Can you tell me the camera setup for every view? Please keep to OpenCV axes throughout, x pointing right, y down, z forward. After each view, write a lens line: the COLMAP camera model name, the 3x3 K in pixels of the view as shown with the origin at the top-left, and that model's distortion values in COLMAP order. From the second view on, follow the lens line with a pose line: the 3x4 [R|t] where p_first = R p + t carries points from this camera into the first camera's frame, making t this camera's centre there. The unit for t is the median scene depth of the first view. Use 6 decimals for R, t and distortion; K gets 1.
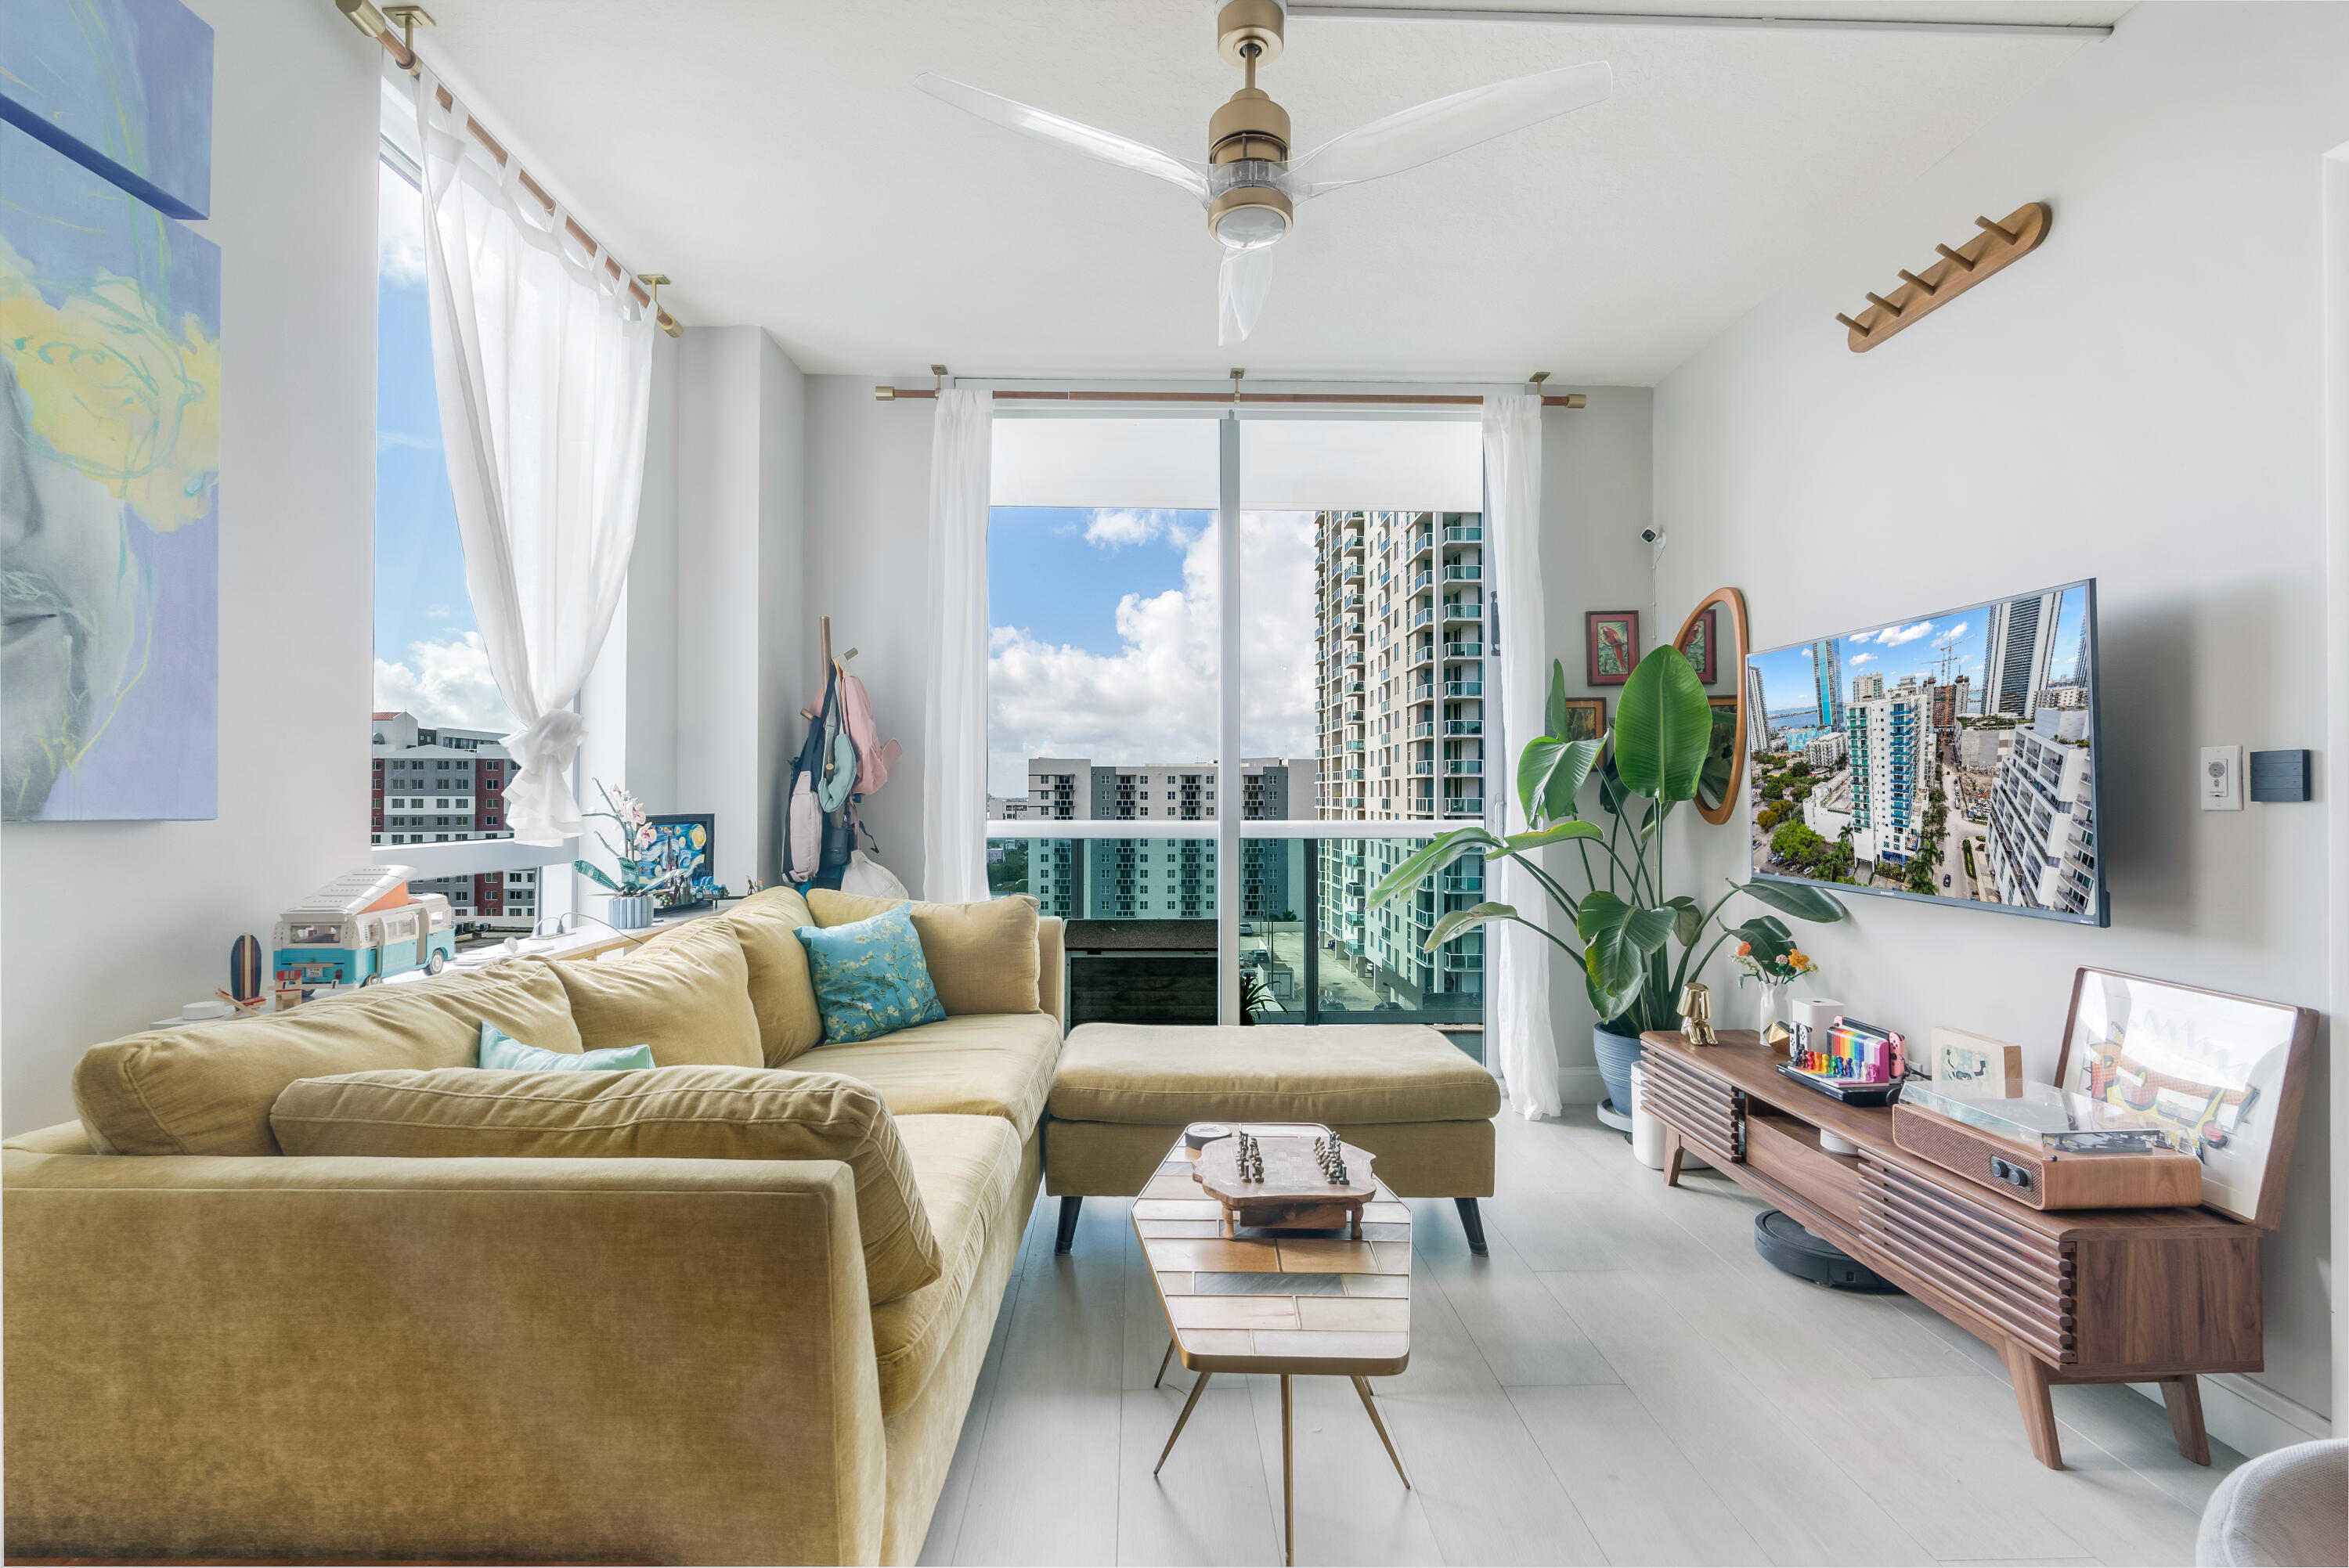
lens RADIAL K [[1083.6, 0, 1157.3], [0, 1083.6, 785.0], [0, 0, 1]] dist [-0.013797, 0.002924]
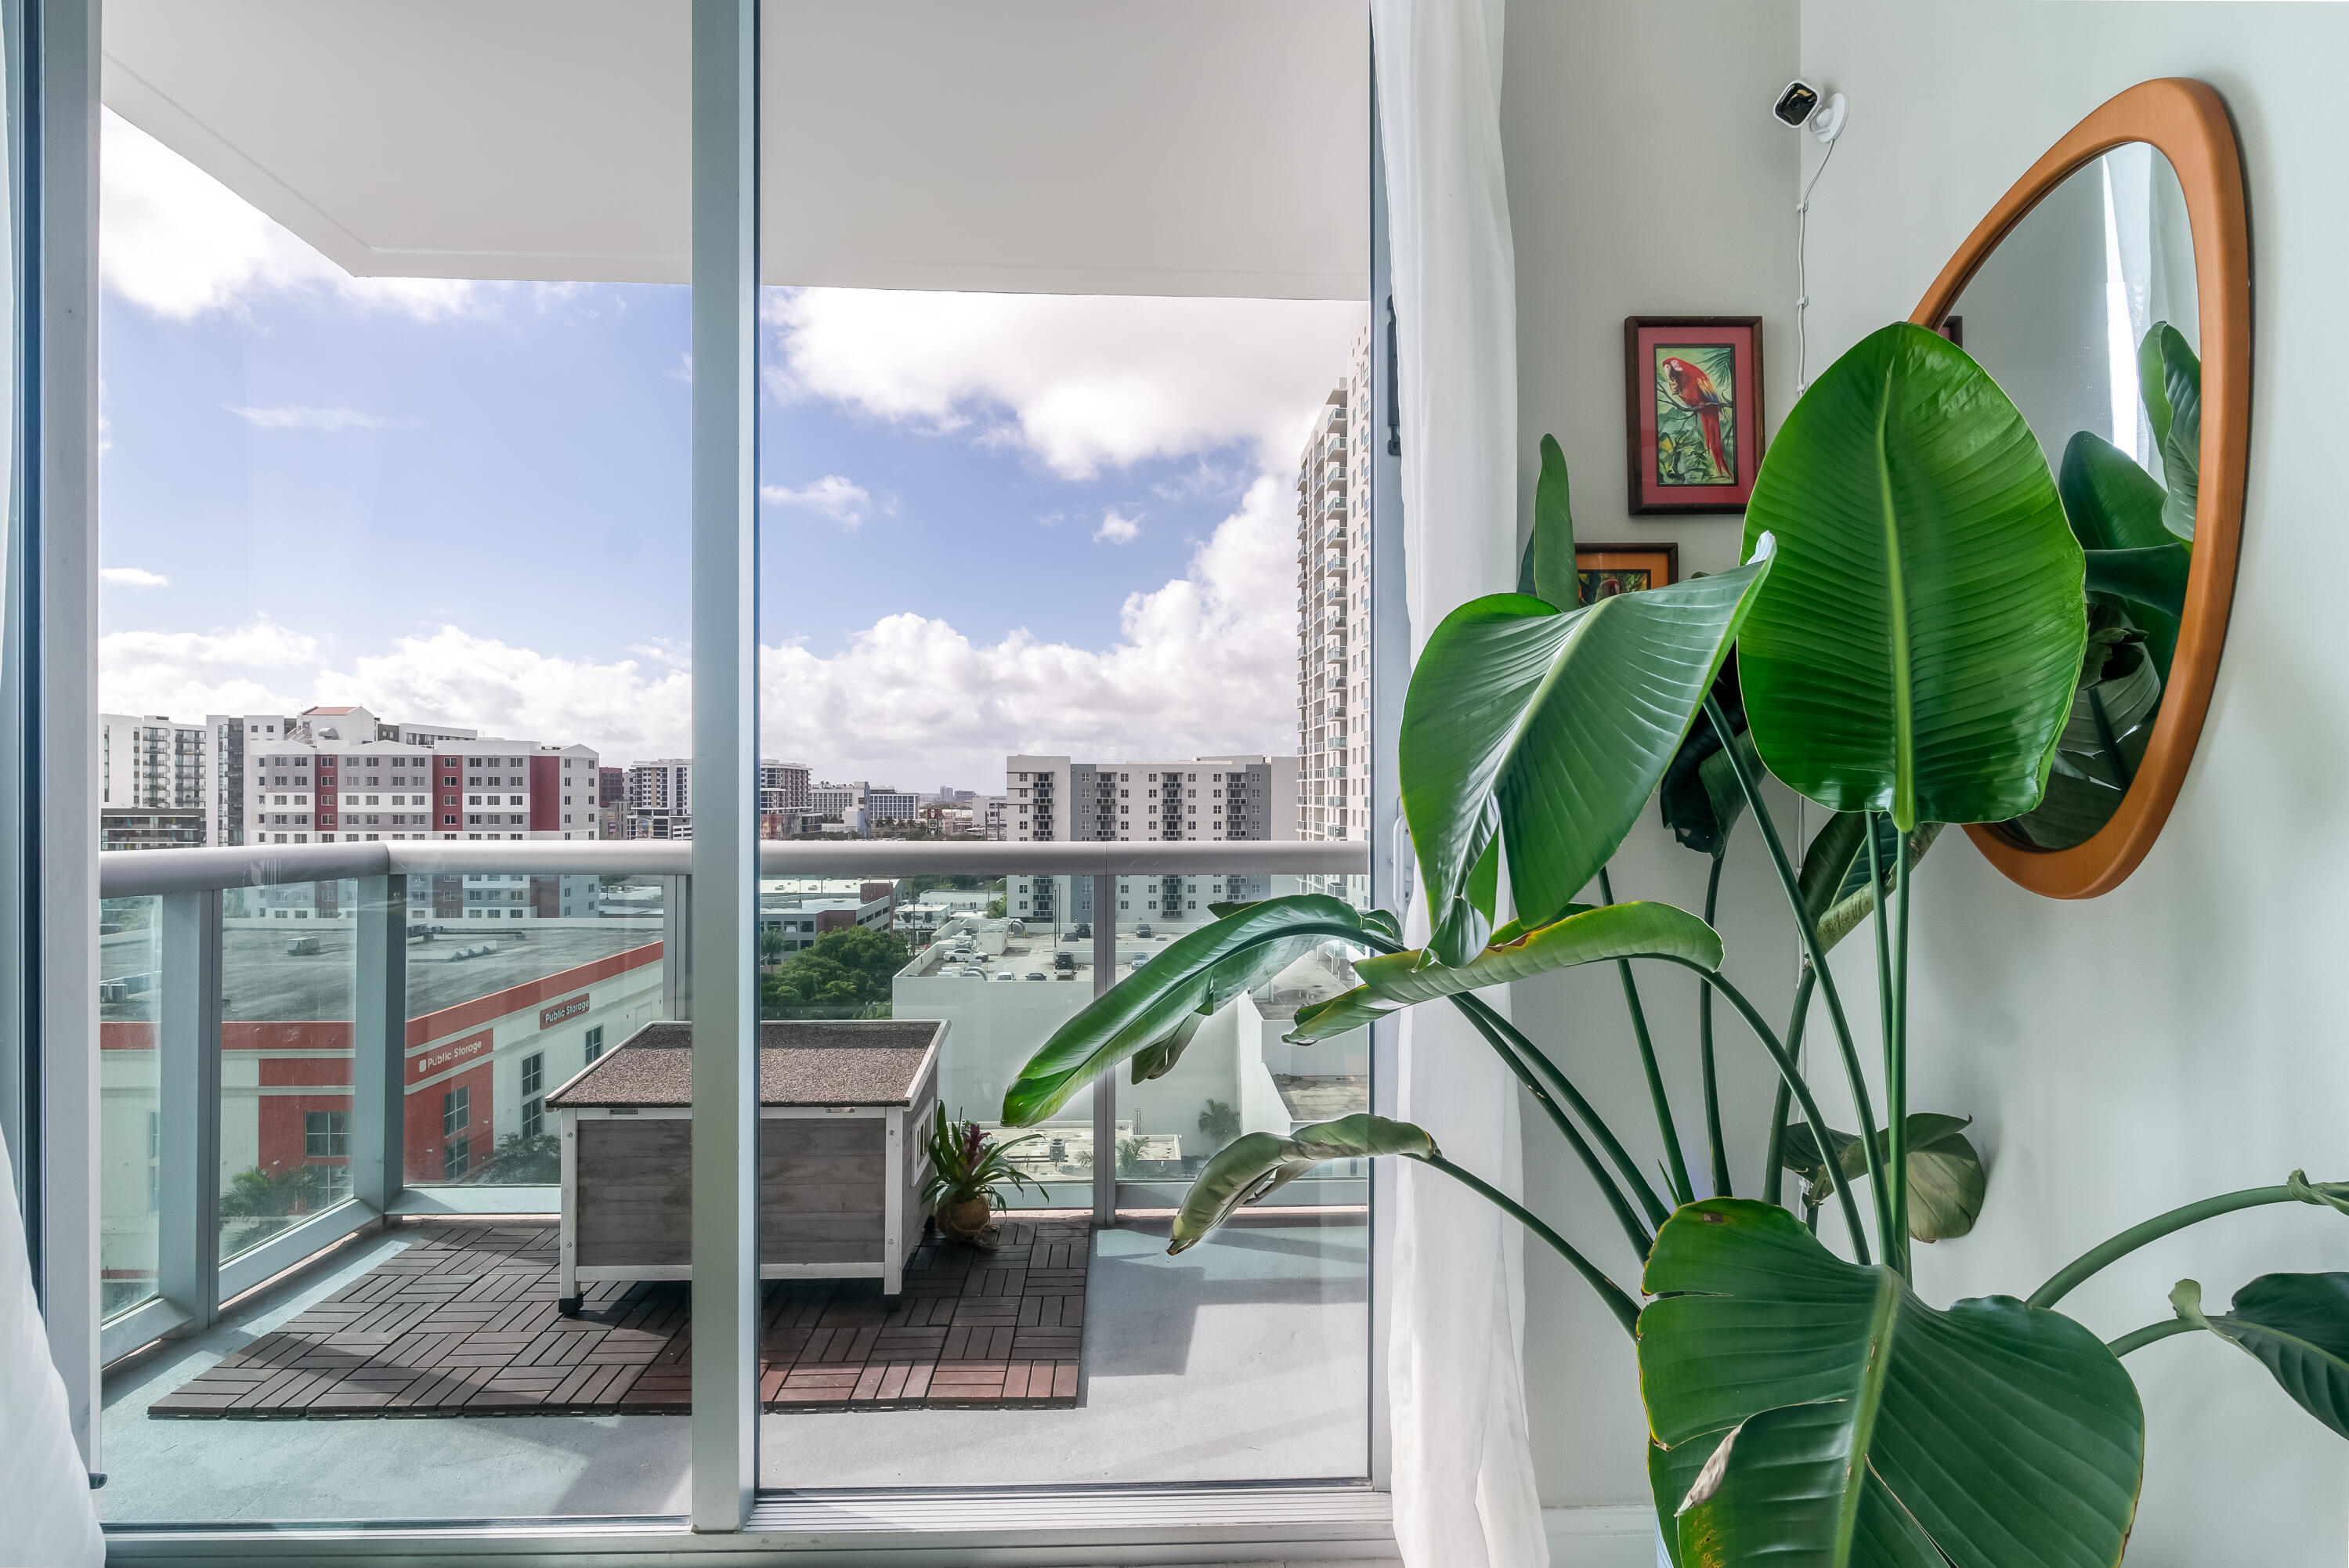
lens RADIAL K [[1083.7, 0, 1163.5], [0, 1083.7, 795.5], [0, 0, 1]] dist [-0.013797, 0.002924]
pose [[0.999861, 0.001120, 0.016623, 0.233965], [-0.001310, 0.999934, 0.011390, 0.003880], [-0.016609, -0.011410, 0.999797, 0.638230]]
